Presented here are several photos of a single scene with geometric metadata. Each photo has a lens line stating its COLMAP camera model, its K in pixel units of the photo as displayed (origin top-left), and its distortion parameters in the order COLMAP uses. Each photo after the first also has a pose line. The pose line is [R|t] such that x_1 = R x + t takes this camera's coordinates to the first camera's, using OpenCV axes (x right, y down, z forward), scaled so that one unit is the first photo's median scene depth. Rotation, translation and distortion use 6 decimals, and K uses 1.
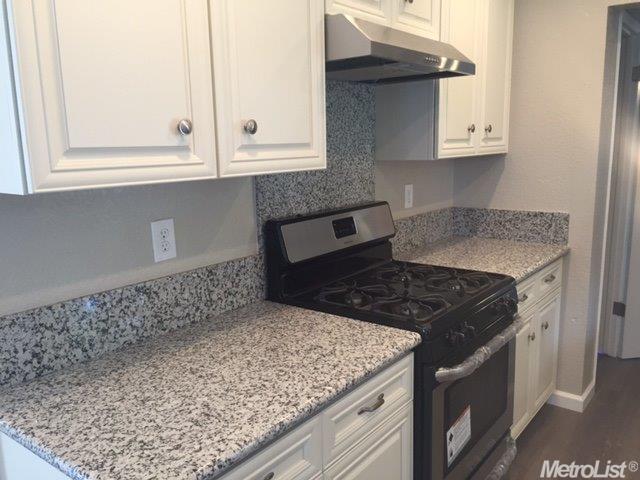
lens RADIAL K [[549.8, 0, 321.5], [0, 549.8, 241.8], [0, 0, 1]] dist [0.077038, -0.125154]
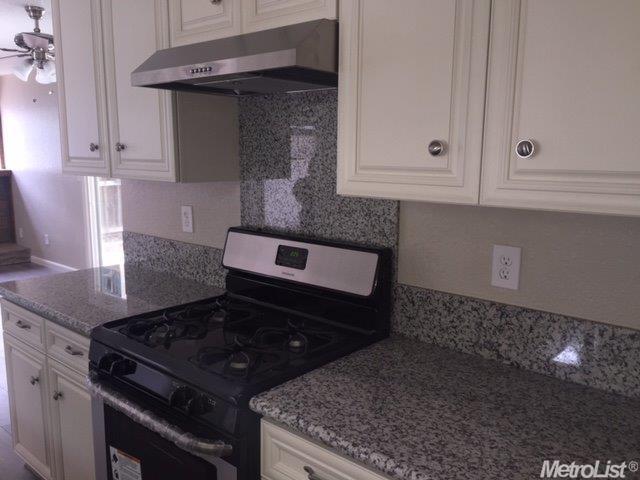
lens RADIAL K [[542.2, 0, 359.9], [0, 542.2, 239.4], [0, 0, 1]] dist [-0.002203, -0.002676]
pose [[-0.010298, 0.168785, -0.985599, 1.134562], [-0.203549, 0.964660, 0.167326, -0.281238], [0.979011, 0.202341, 0.024422, 1.345759]]
